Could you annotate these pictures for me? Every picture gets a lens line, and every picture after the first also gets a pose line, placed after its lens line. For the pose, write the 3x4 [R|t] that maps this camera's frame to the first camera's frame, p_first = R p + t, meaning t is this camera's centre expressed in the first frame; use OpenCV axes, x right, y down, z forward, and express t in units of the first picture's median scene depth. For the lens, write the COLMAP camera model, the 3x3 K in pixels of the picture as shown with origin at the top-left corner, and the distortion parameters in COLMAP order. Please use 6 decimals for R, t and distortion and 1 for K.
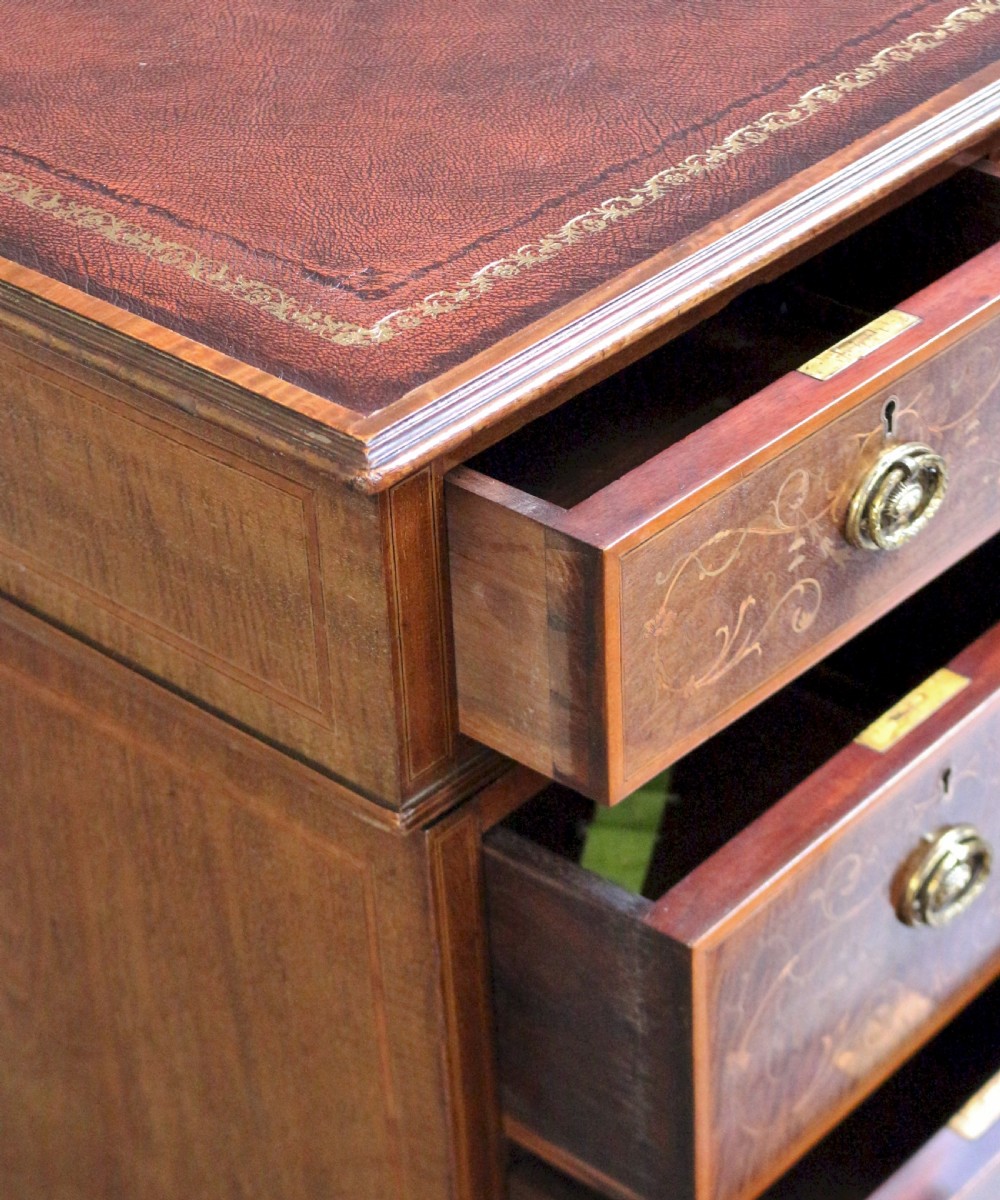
lens RADIAL K [[3123.2, 0, 500.0], [0, 3123.2, 600.0], [0, 0, 1]] dist [0.041812, 0.243798]
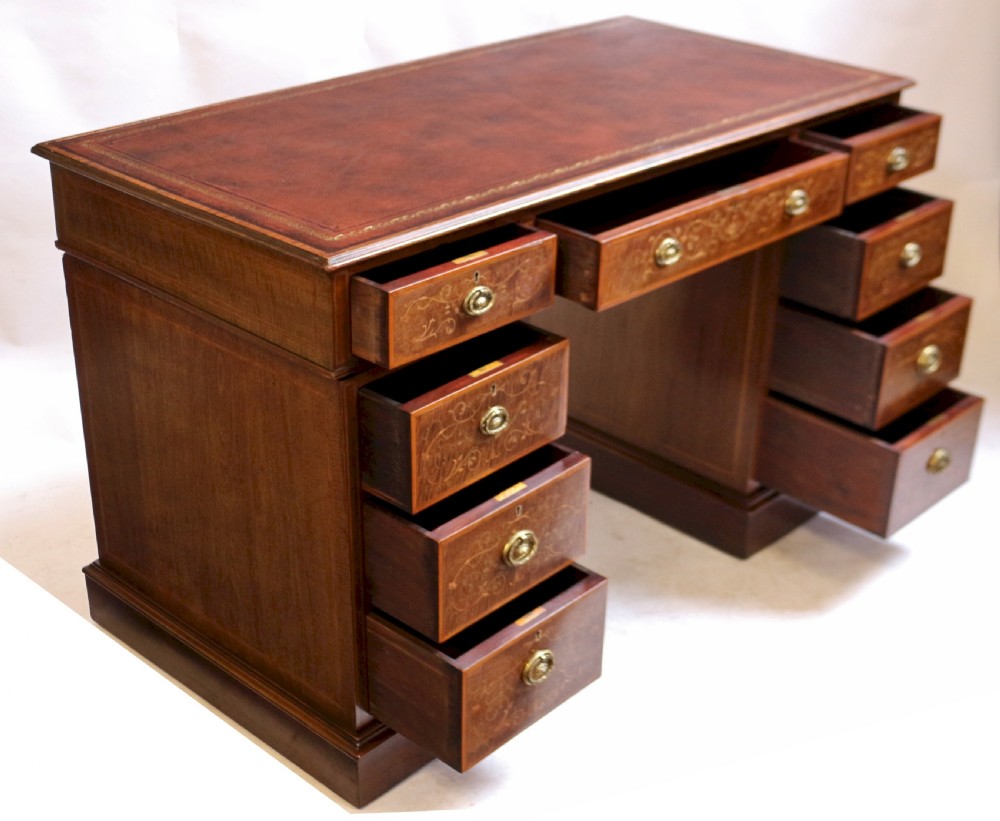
lens RADIAL K [[1492.7, 0, 500.0], [0, 1492.7, 410.5], [0, 0, 1]] dist [-0.026645, -0.062816]
pose [[0.997803, 0.065261, 0.011398, 0.141927], [-0.063274, 0.989762, -0.127934, 0.316721], [-0.019630, 0.126932, 0.991717, -0.708543]]
